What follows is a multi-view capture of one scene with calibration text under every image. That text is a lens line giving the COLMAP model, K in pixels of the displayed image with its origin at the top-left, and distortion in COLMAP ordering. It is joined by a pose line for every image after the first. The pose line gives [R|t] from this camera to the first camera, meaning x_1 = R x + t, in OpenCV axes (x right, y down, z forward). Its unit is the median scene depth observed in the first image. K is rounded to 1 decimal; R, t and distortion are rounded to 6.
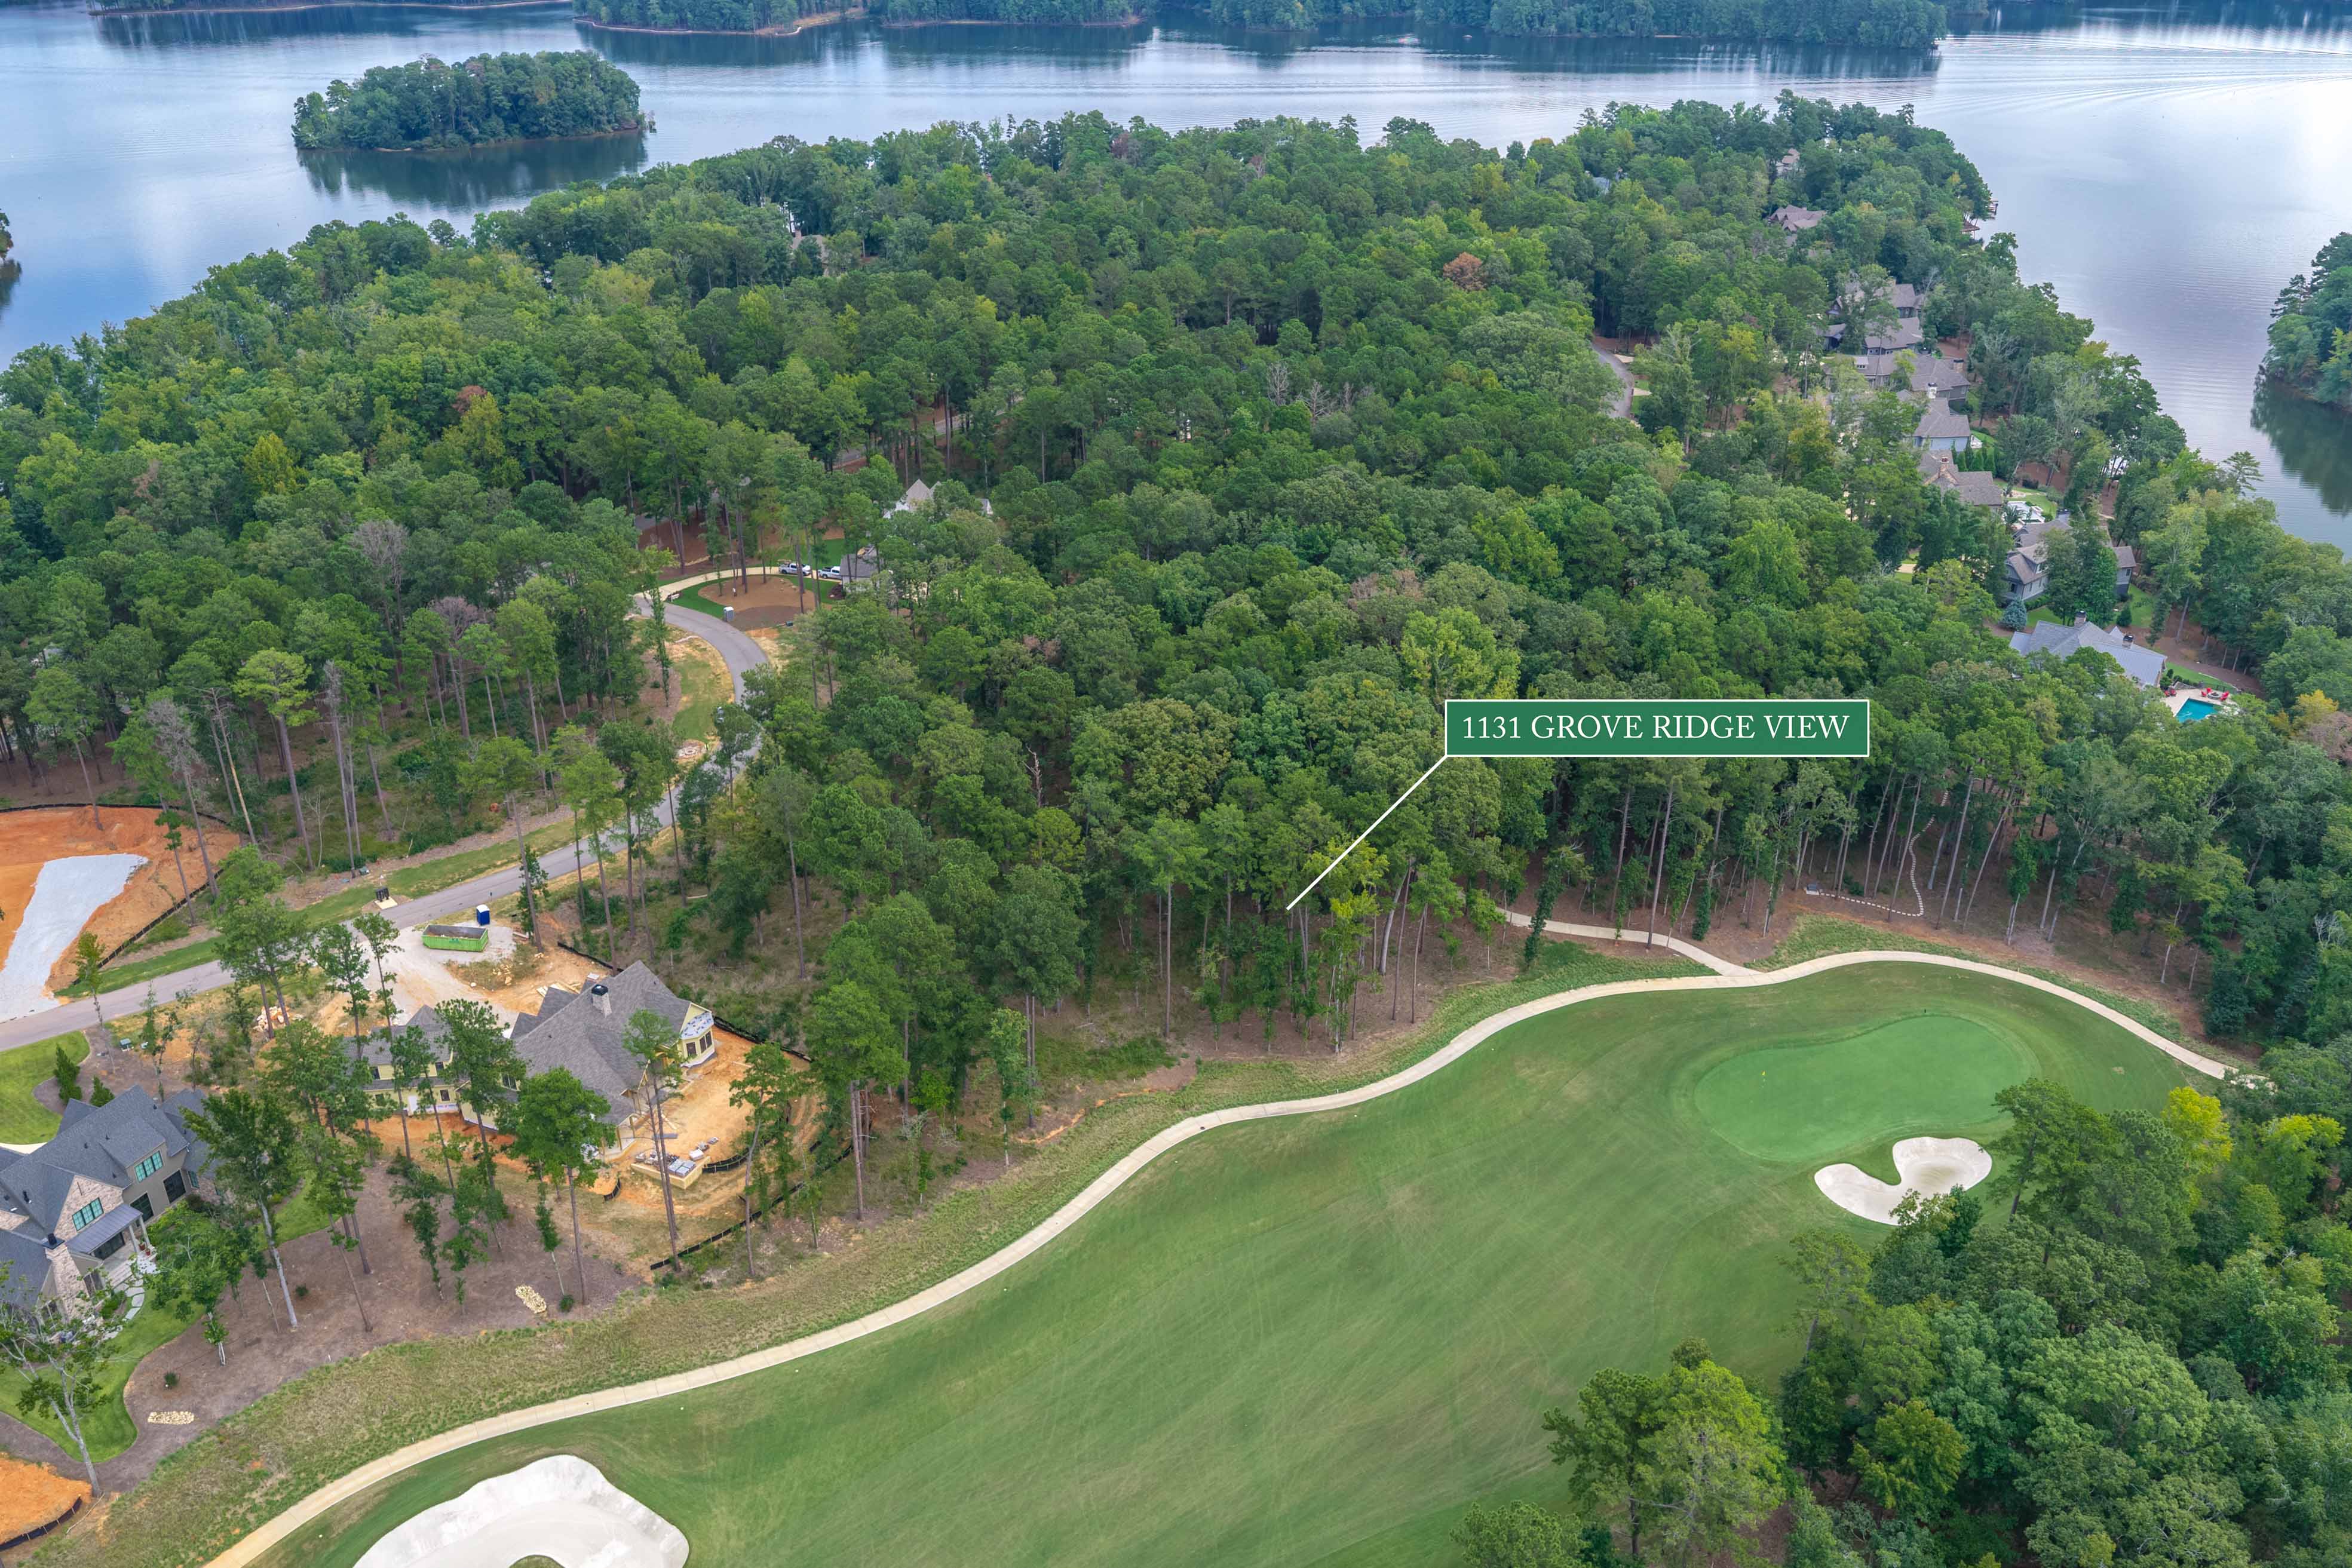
lens RADIAL K [[1934.9, 0, 1178.8], [0, 1934.9, 780.5], [0, 0, 1]] dist [0.011078, -0.025451]
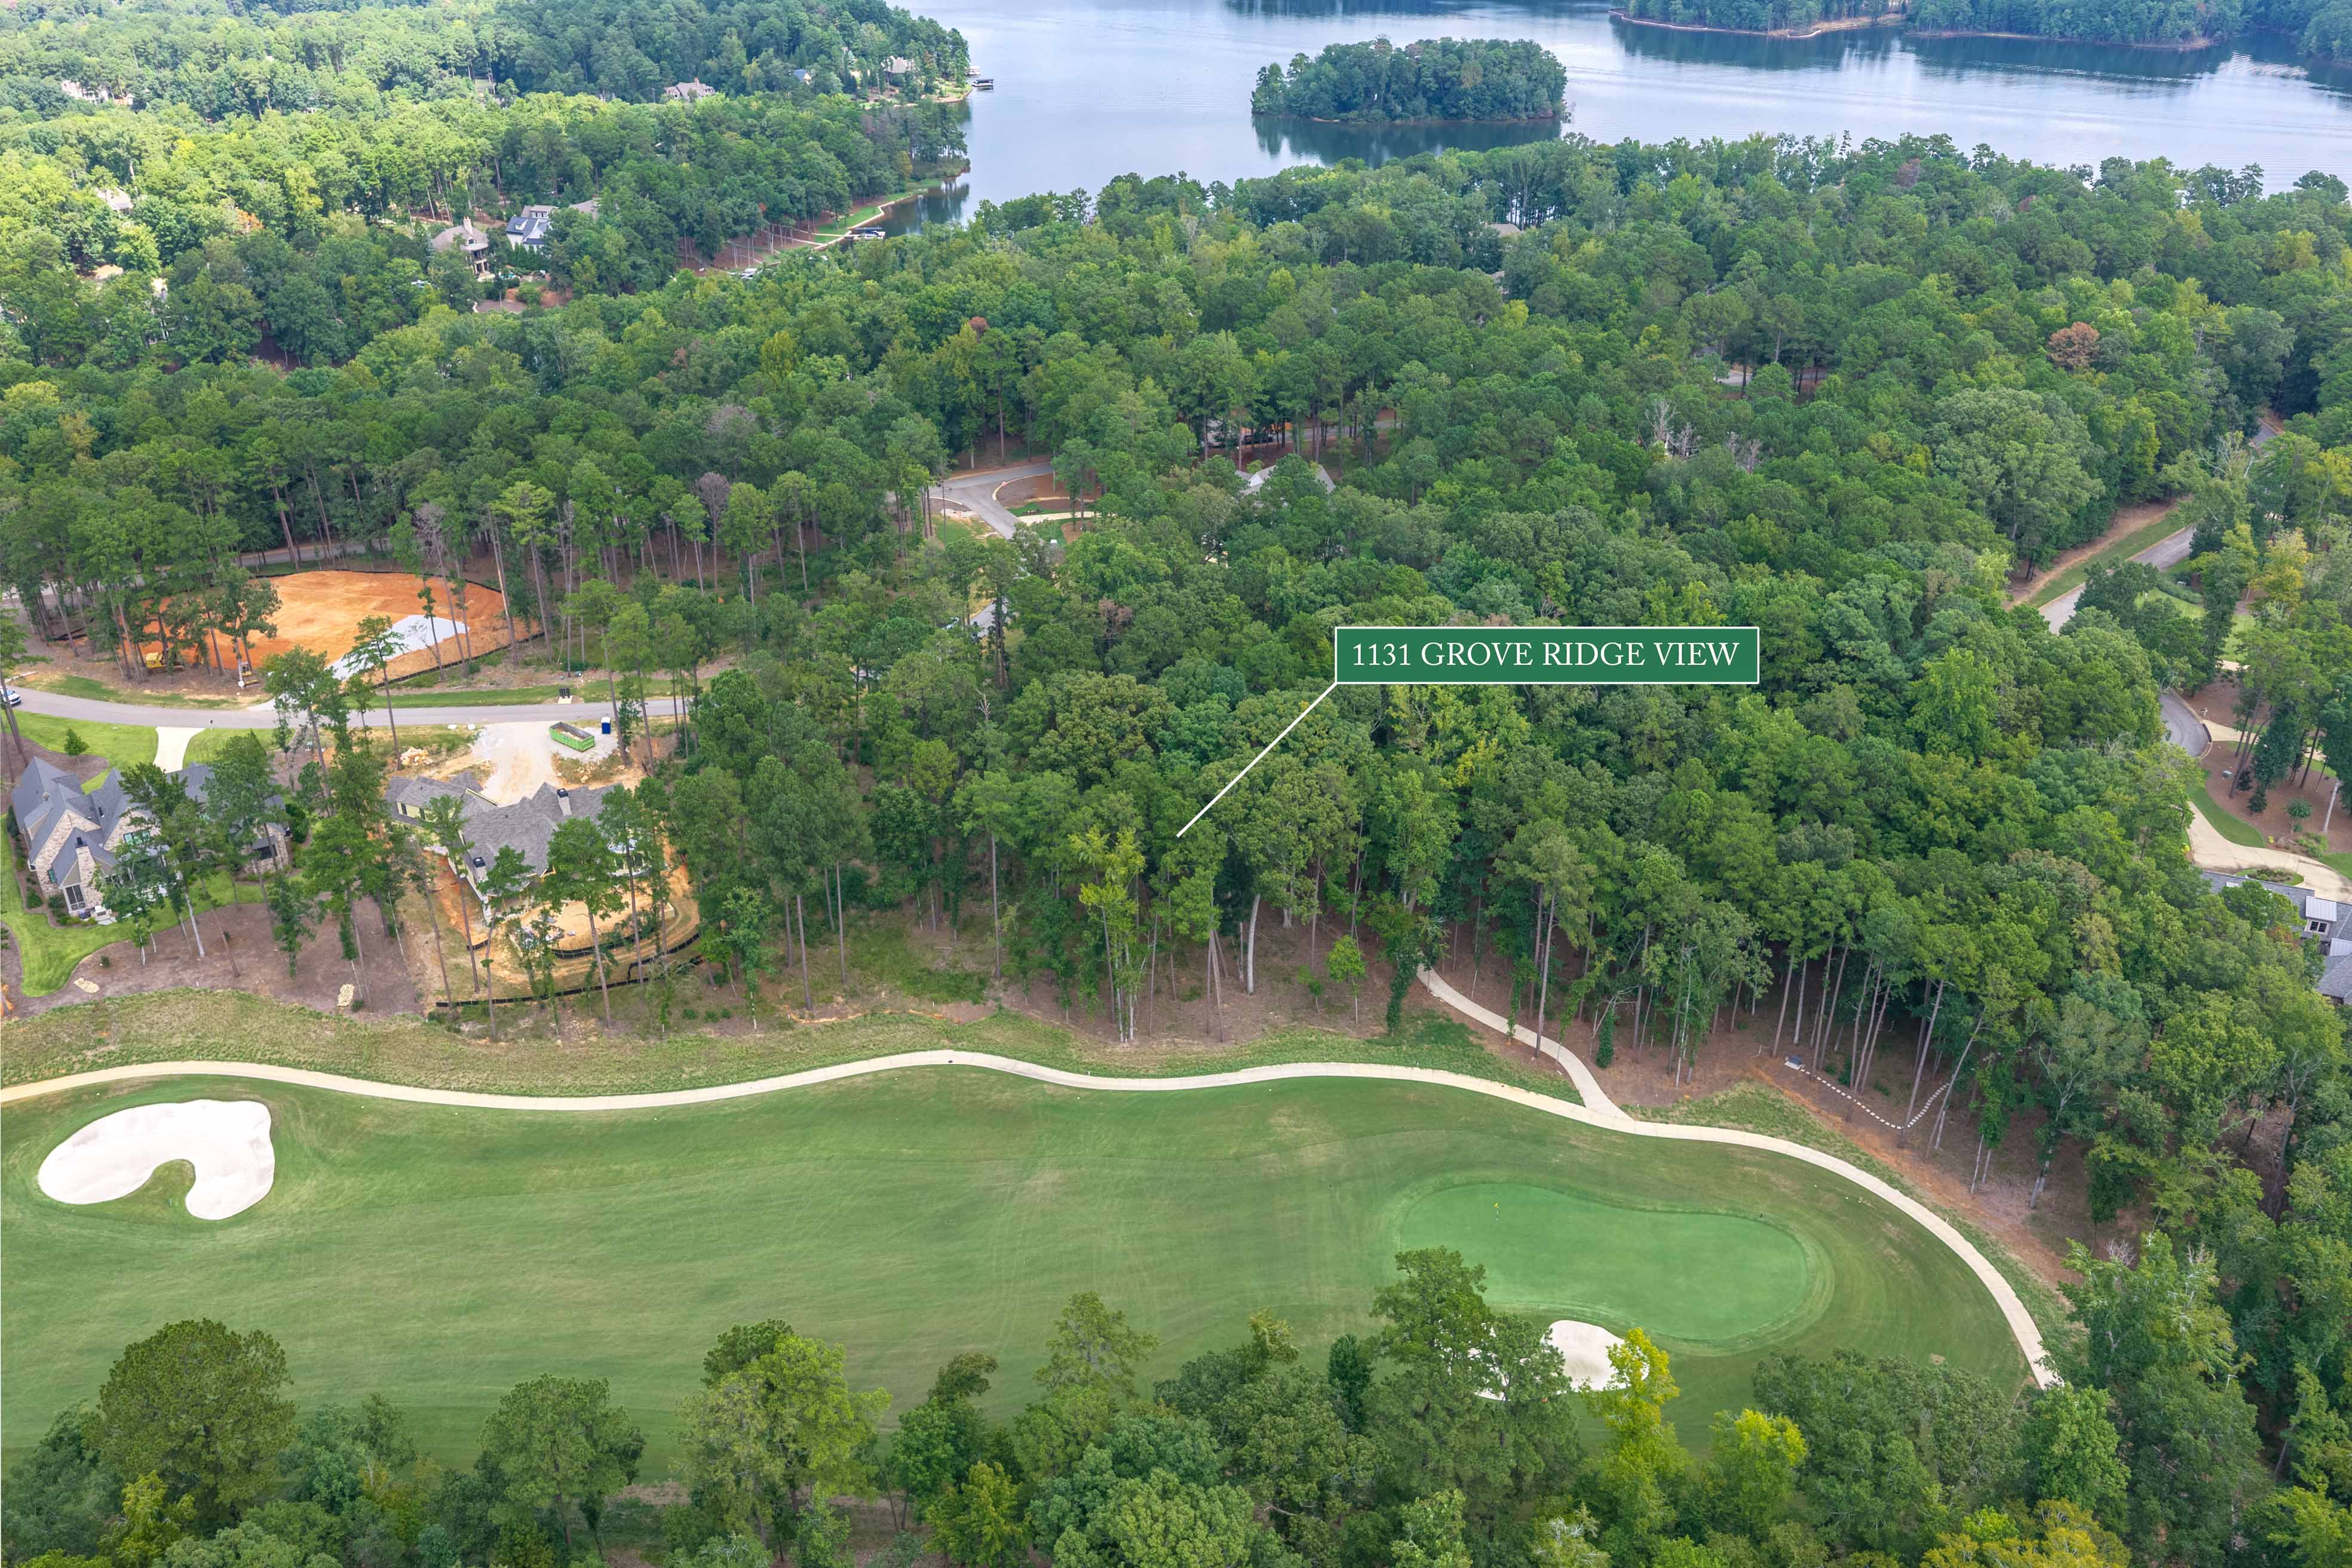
lens RADIAL K [[1934.9, 0, 1178.8], [0, 1934.9, 780.5], [0, 0, 1]] dist [0.011078, -0.025451]
pose [[0.842783, 0.241107, -0.481231, 0.543778], [-0.240026, 0.968593, 0.064927, -0.063171], [0.481772, 0.060788, 0.874186, 0.113358]]
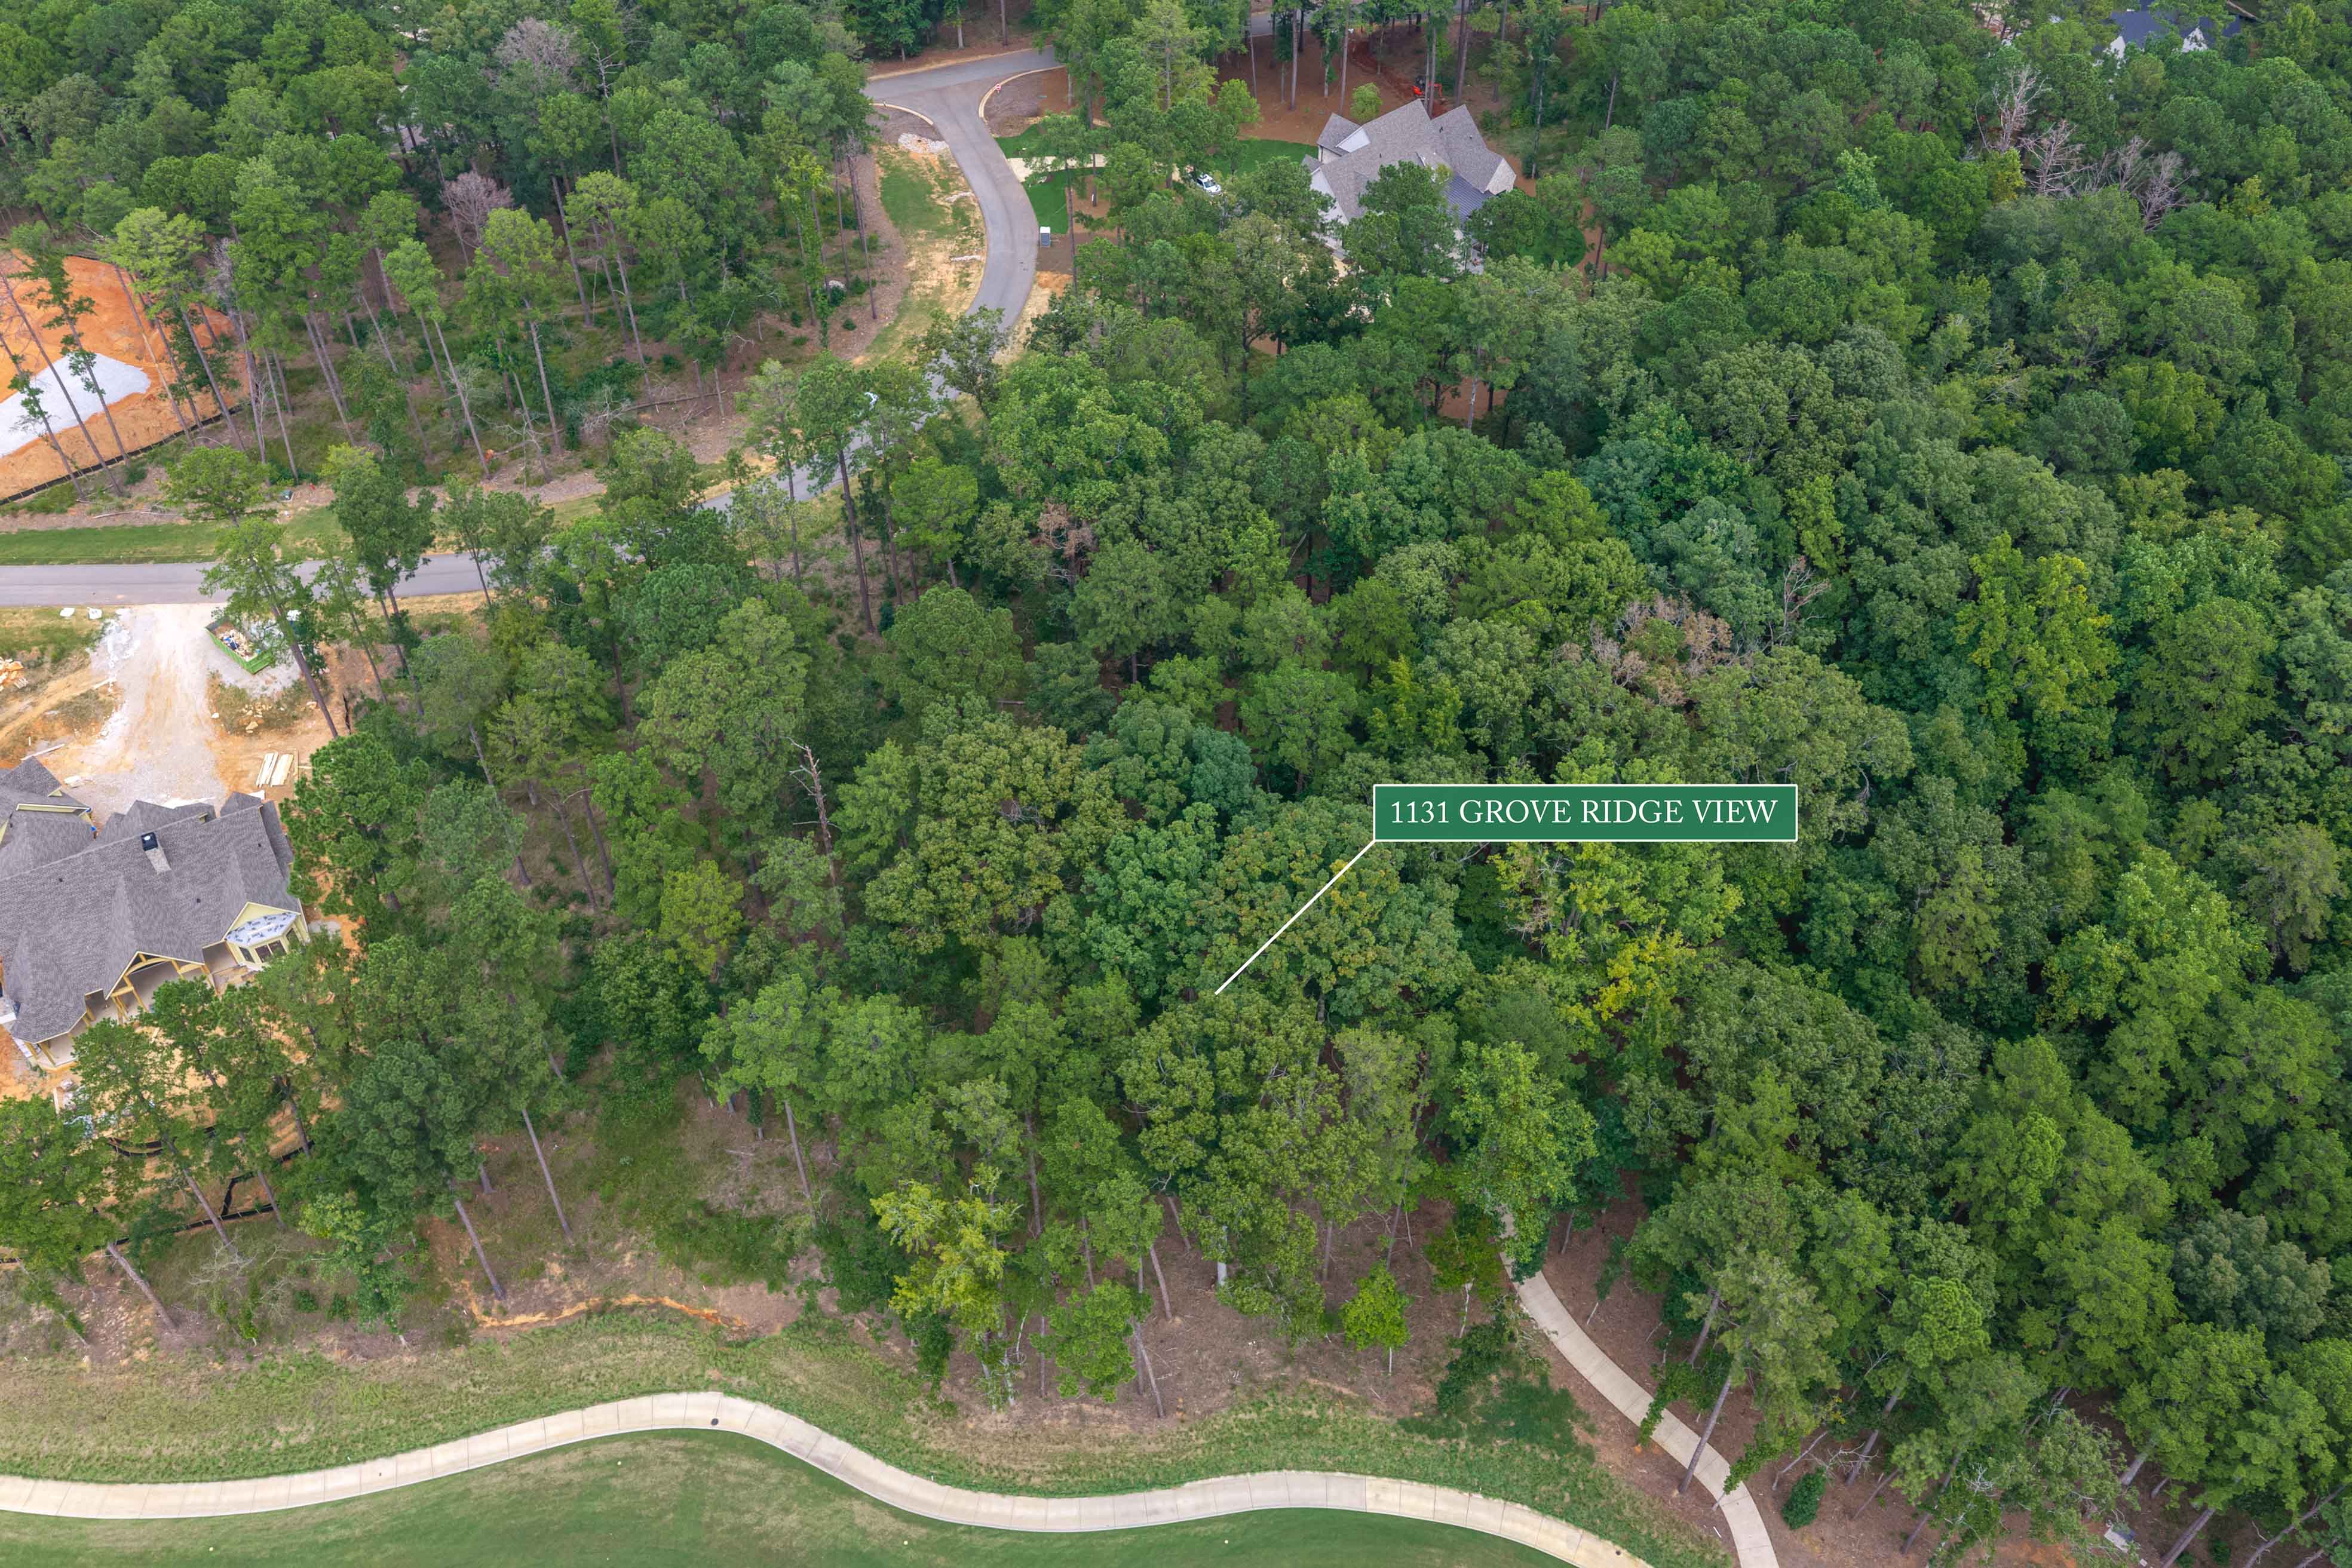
lens RADIAL K [[1963.2, 0, 1179.5], [0, 1963.2, 770.2], [0, 0, 1]] dist [-0.005091, -0.004759]
pose [[0.791870, 0.431631, -0.432016, 0.300180], [-0.275162, 0.883724, 0.378574, -0.281934], [0.545187, -0.180907, 0.818562, 0.537811]]
